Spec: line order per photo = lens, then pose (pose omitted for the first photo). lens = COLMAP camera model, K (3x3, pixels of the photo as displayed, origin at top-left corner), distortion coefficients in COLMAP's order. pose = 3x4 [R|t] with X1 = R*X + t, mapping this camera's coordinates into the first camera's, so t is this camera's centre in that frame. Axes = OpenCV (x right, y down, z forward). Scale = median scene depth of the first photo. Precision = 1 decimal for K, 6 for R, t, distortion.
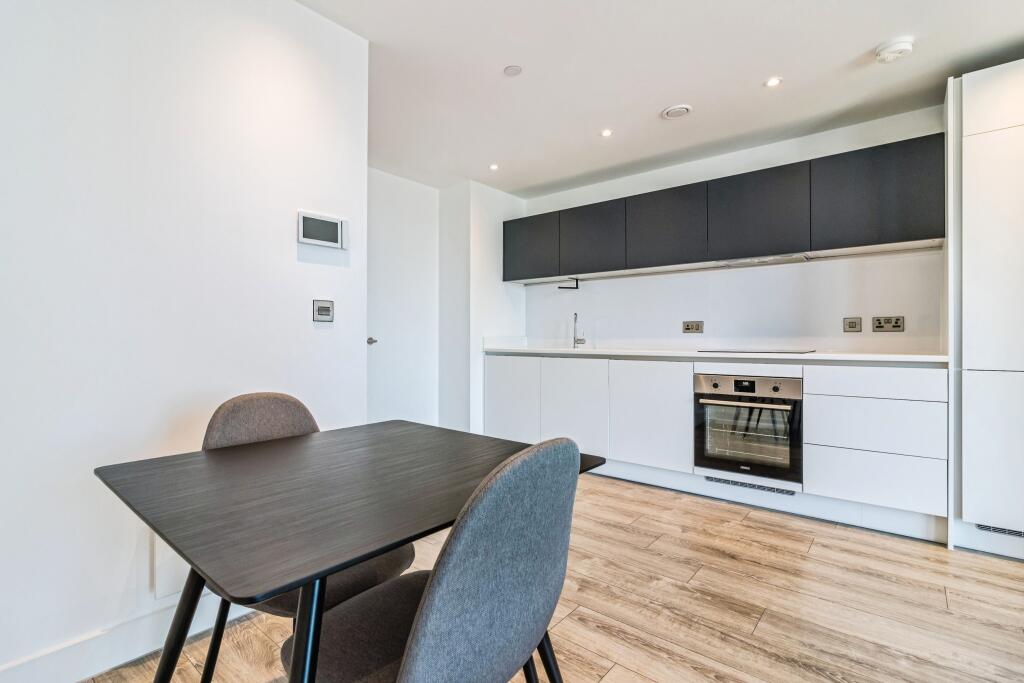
lens RADIAL K [[454.8, 0, 512.1], [0, 454.8, 334.6], [0, 0, 1]] dist [0.000558, -0.000063]
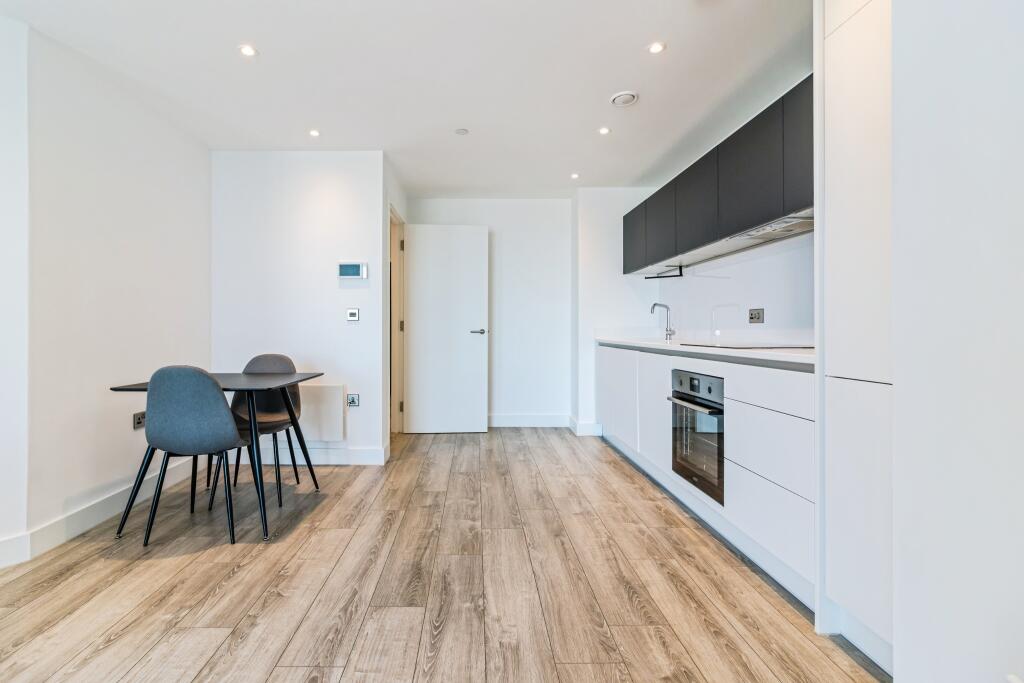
lens RADIAL K [[475.0, 0, 509.0], [0, 475.0, 319.8], [0, 0, 1]] dist [0.000865, 0.000463]
pose [[0.676851, -0.014516, -0.735977, 1.153015], [0.005864, 0.999880, -0.014329, 0.000236], [0.736097, 0.005383, 0.676855, 0.150005]]
